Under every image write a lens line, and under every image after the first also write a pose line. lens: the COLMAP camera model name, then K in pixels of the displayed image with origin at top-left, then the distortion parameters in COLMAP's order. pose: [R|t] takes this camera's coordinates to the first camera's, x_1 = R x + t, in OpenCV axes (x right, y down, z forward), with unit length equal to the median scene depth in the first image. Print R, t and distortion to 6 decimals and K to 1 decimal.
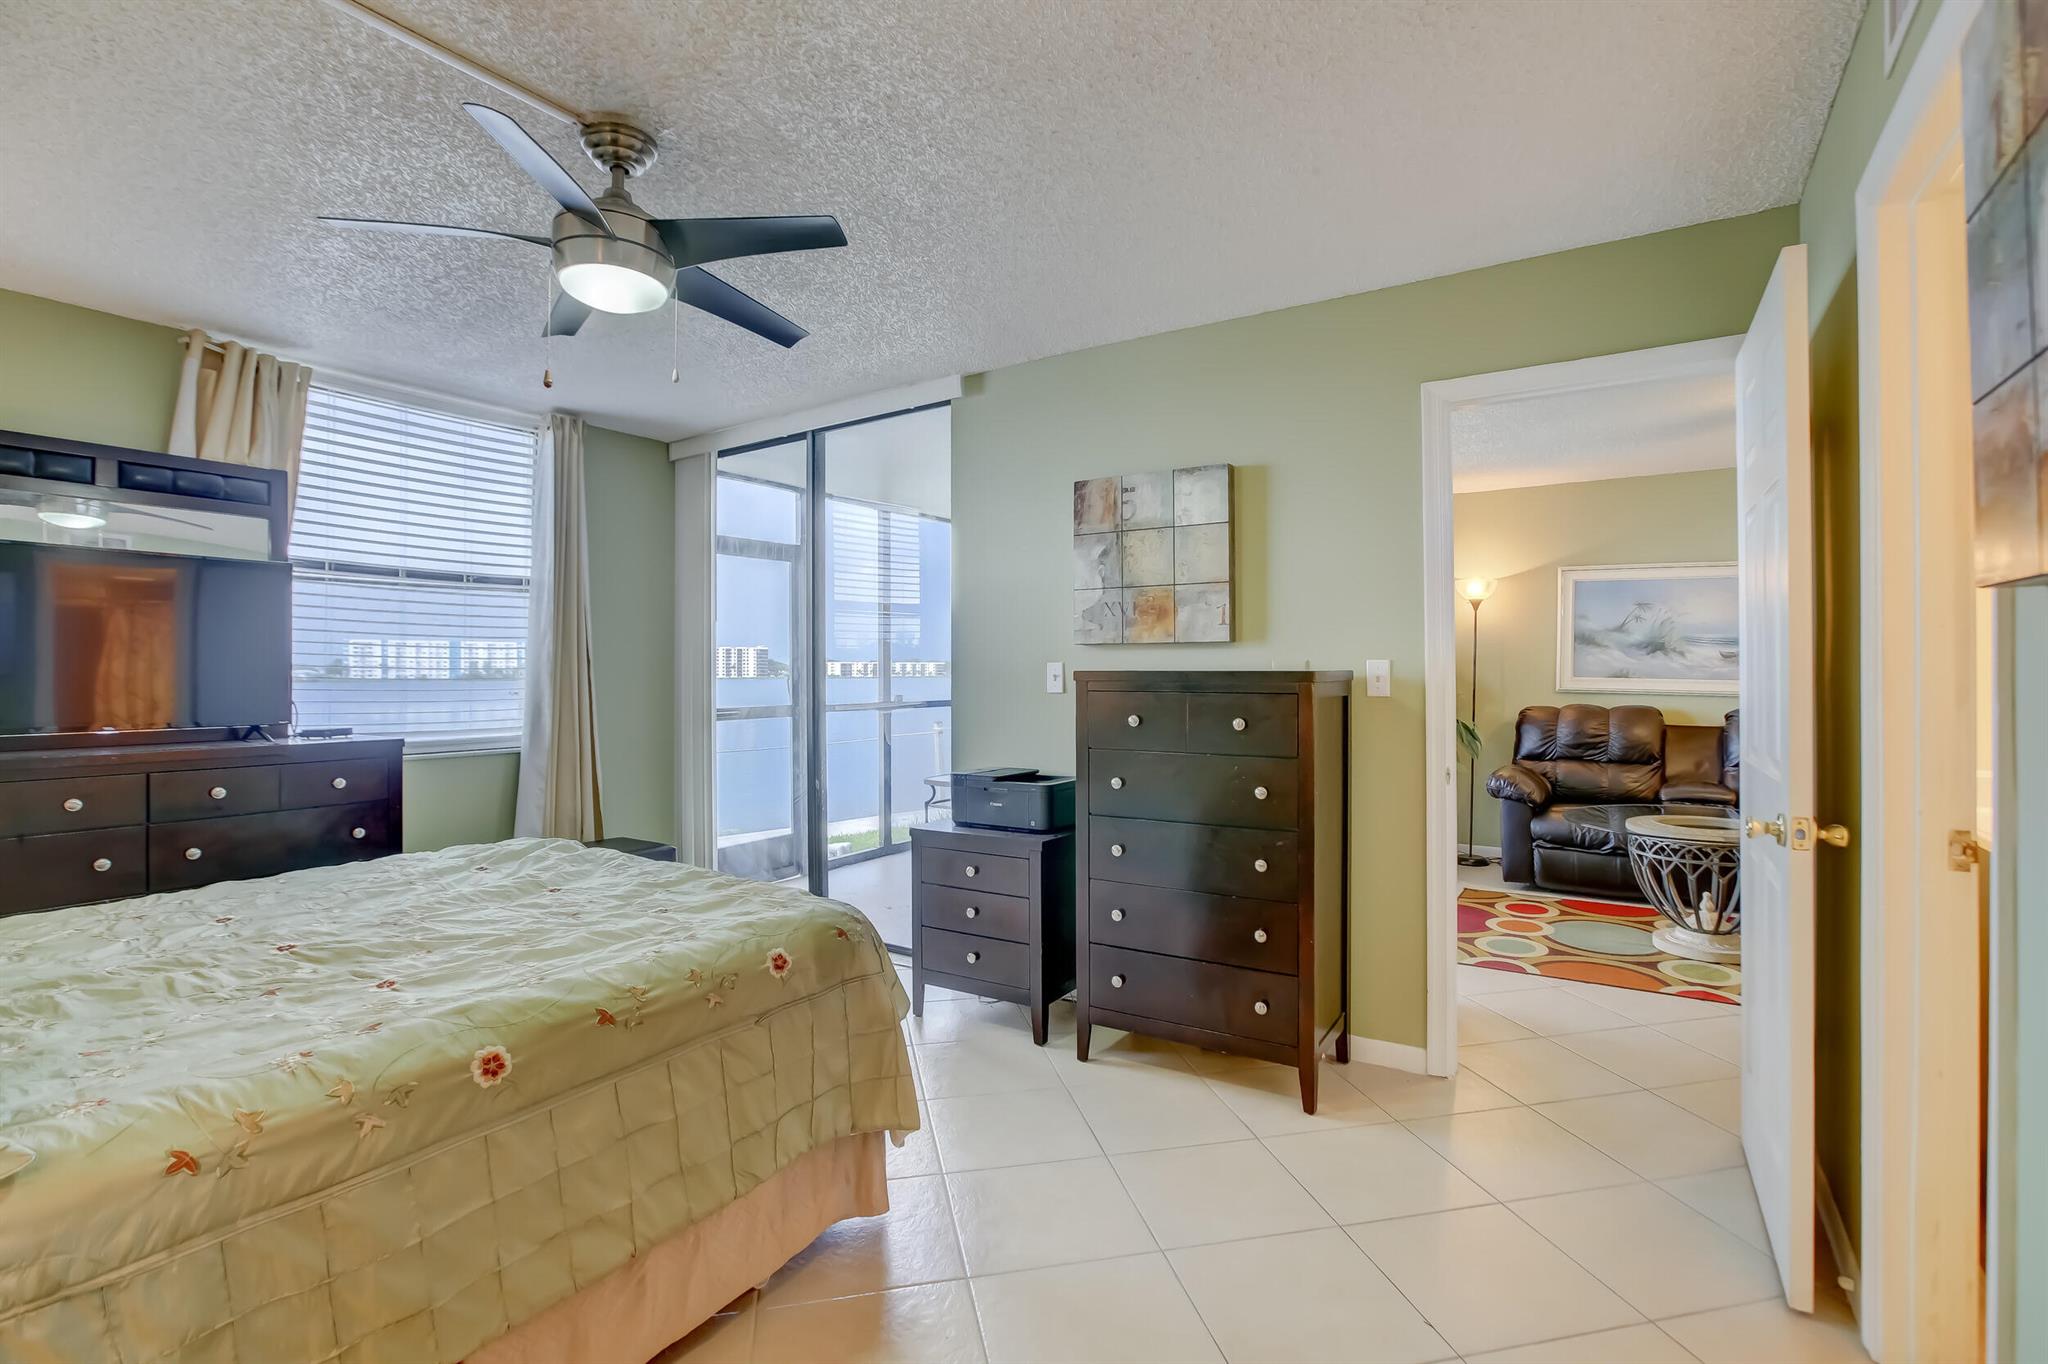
lens RADIAL K [[951.5, 0, 1031.7], [0, 951.5, 691.7], [0, 0, 1]] dist [-0.041789, 0.015415]
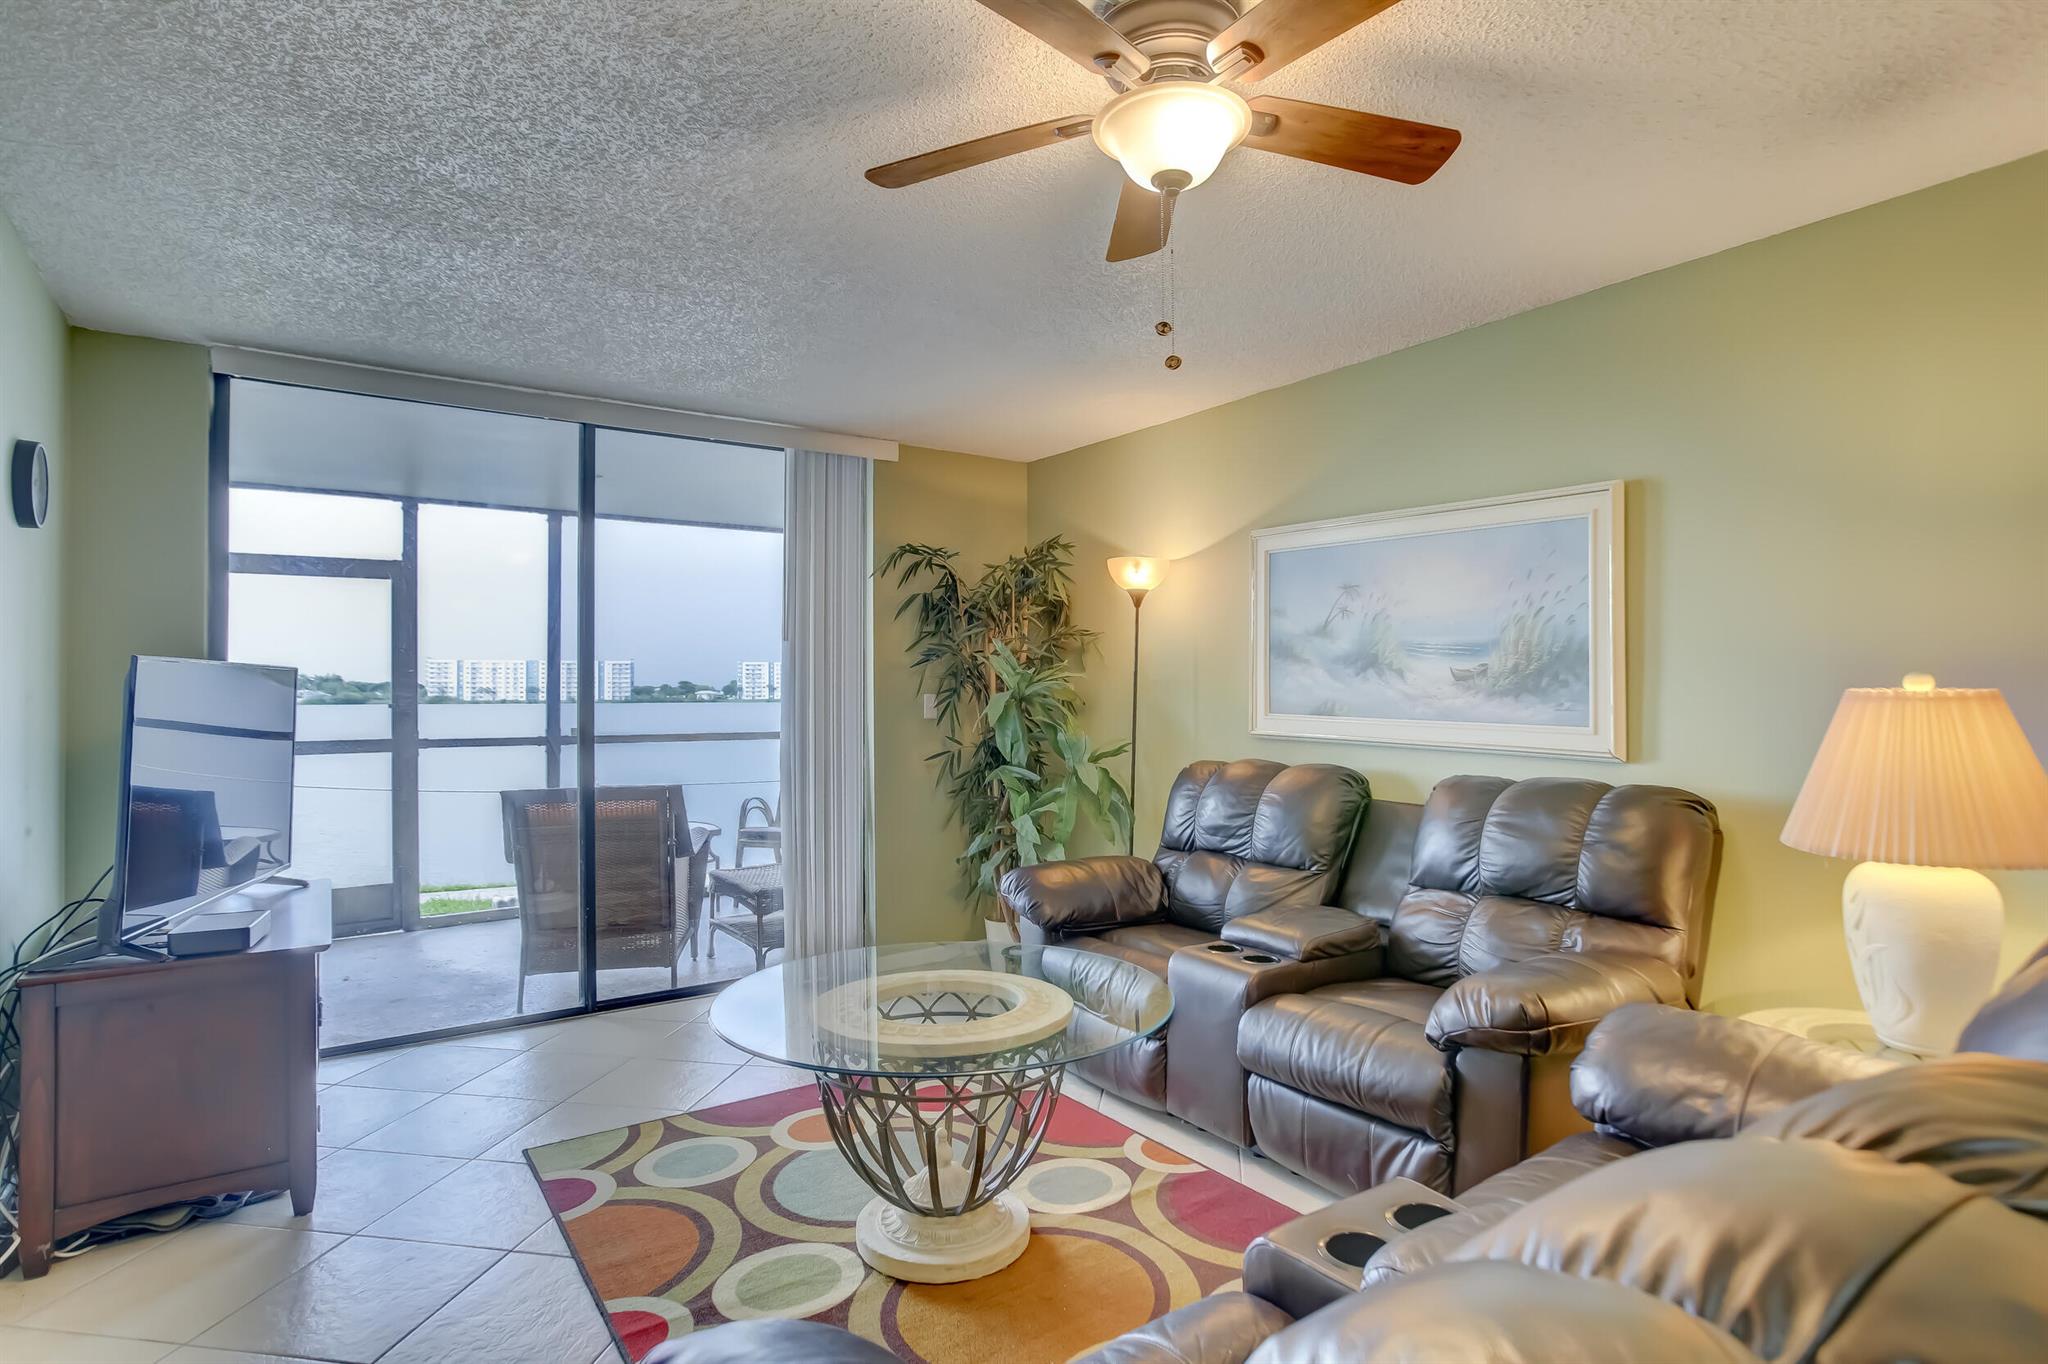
lens RADIAL K [[1048.7, 0, 1024.0], [0, 1048.7, 682.0], [0, 0, 1]] dist [-0.001771, -0.000079]
pose [[0.917544, -0.004353, -0.397611, 0.715555], [-0.007743, 0.999555, -0.028812, -0.015186], [0.397559, 0.029515, 0.917102, 0.331110]]
